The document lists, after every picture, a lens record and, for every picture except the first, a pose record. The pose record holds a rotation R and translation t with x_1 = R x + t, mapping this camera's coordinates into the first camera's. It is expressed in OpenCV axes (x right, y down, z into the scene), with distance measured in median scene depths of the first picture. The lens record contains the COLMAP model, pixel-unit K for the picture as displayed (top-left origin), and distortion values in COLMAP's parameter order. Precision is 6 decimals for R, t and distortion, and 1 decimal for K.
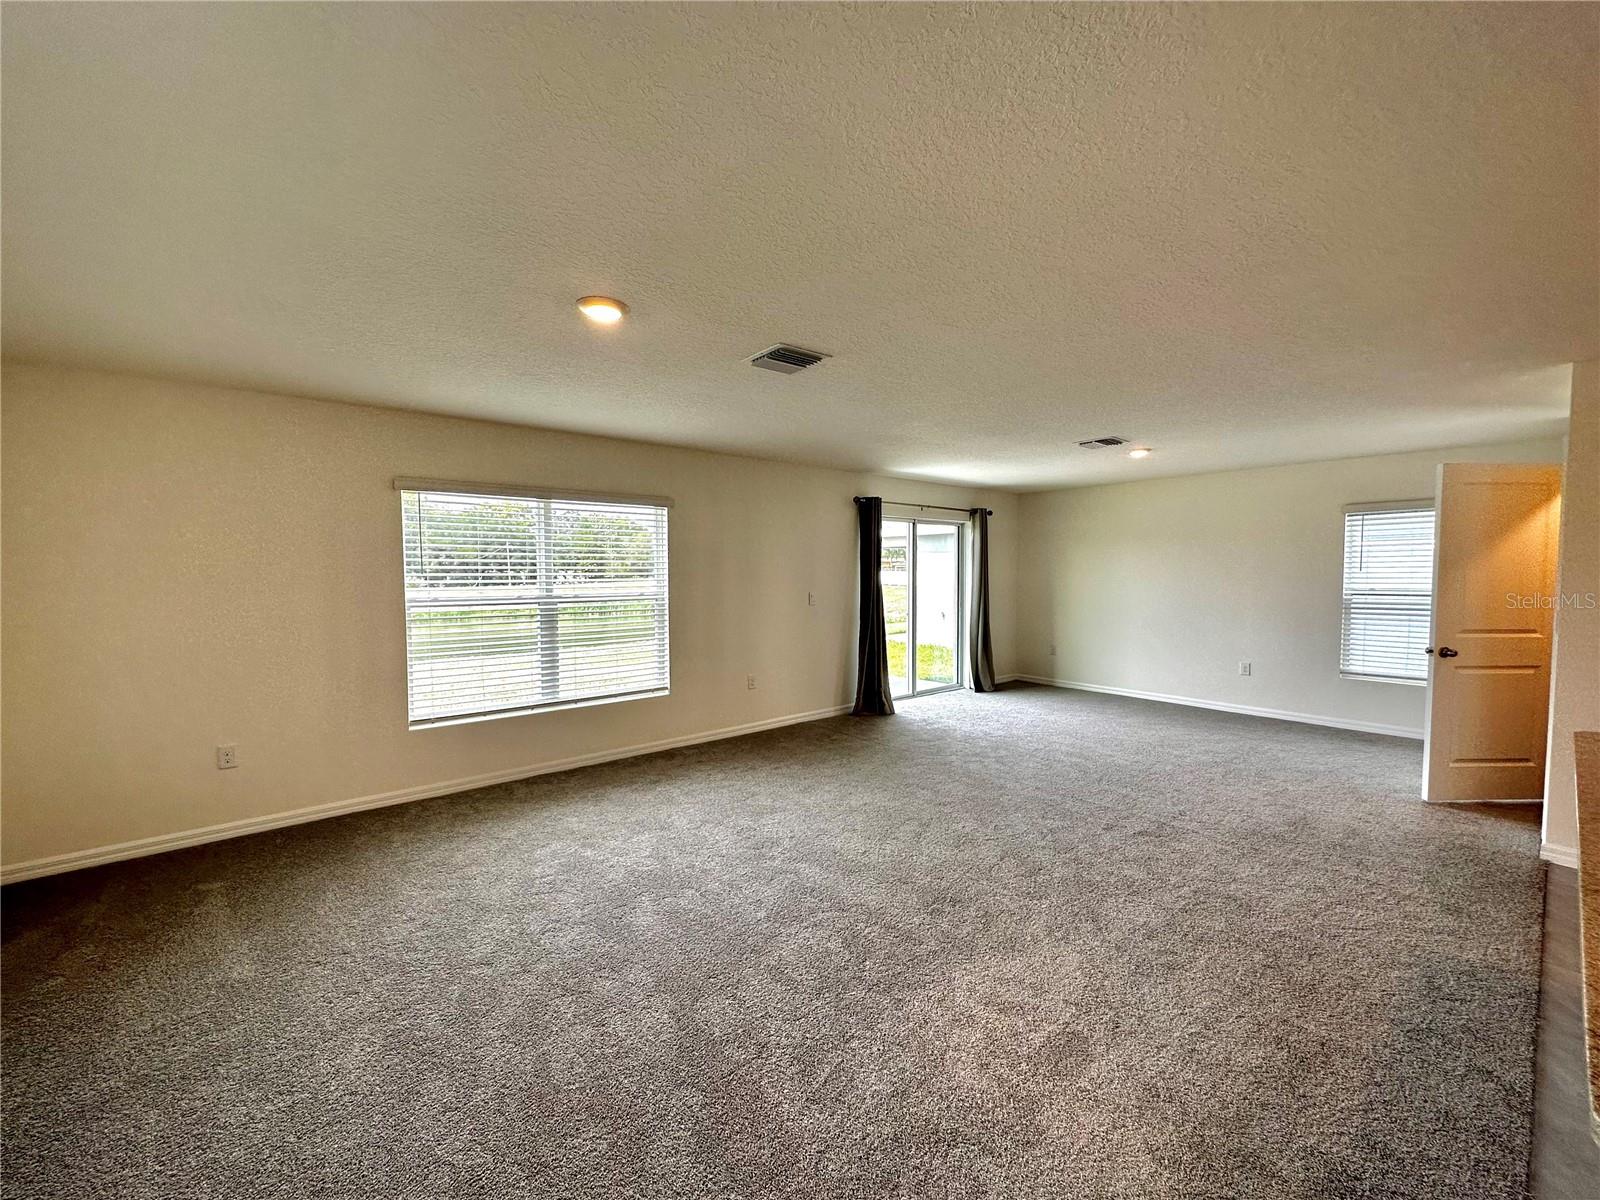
lens RADIAL K [[636.7, 0, 799.2], [0, 636.7, 602.7], [0, 0, 1]] dist [-0.004134, 0.000905]
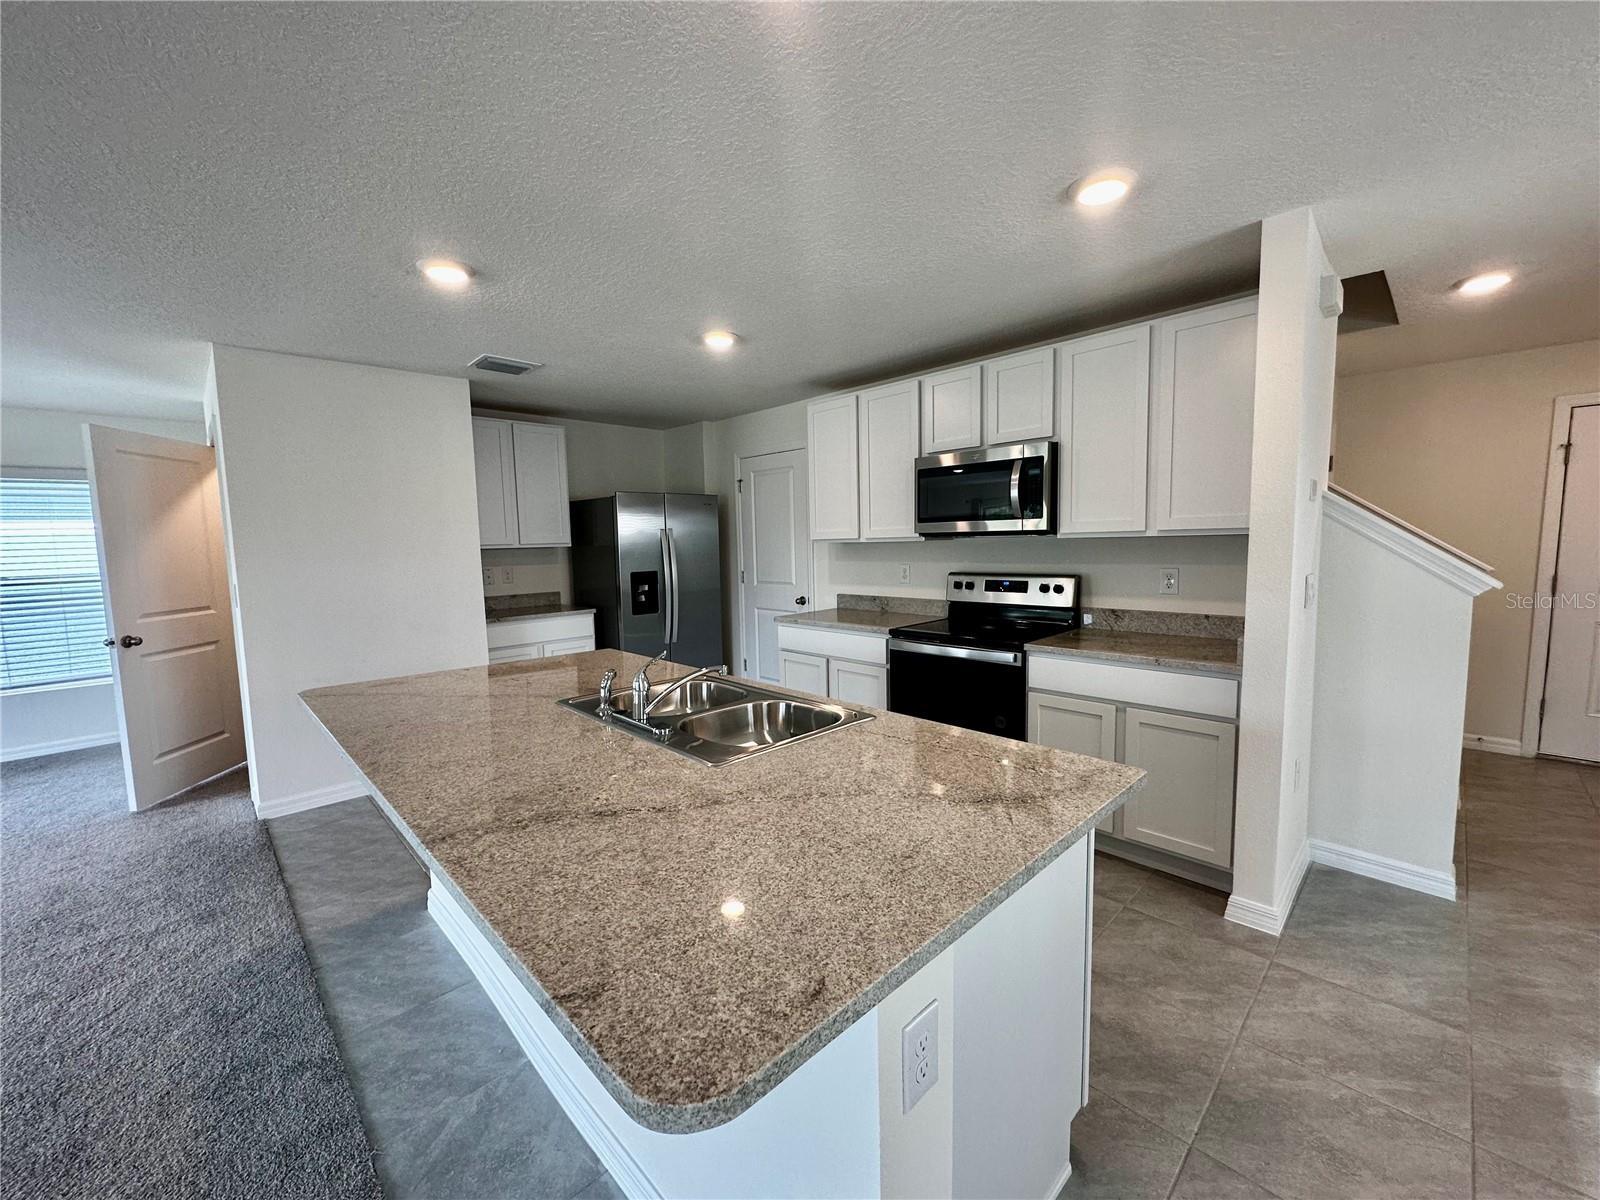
lens RADIAL K [[636.7, 0, 801.9], [0, 636.7, 598.4], [0, 0, 1]] dist [-0.004134, 0.000905]
pose [[-0.082600, -0.086152, 0.992852, 0.054711], [0.074405, 0.992943, 0.092350, 0.005389], [-0.993801, 0.081501, -0.075607, 0.105892]]
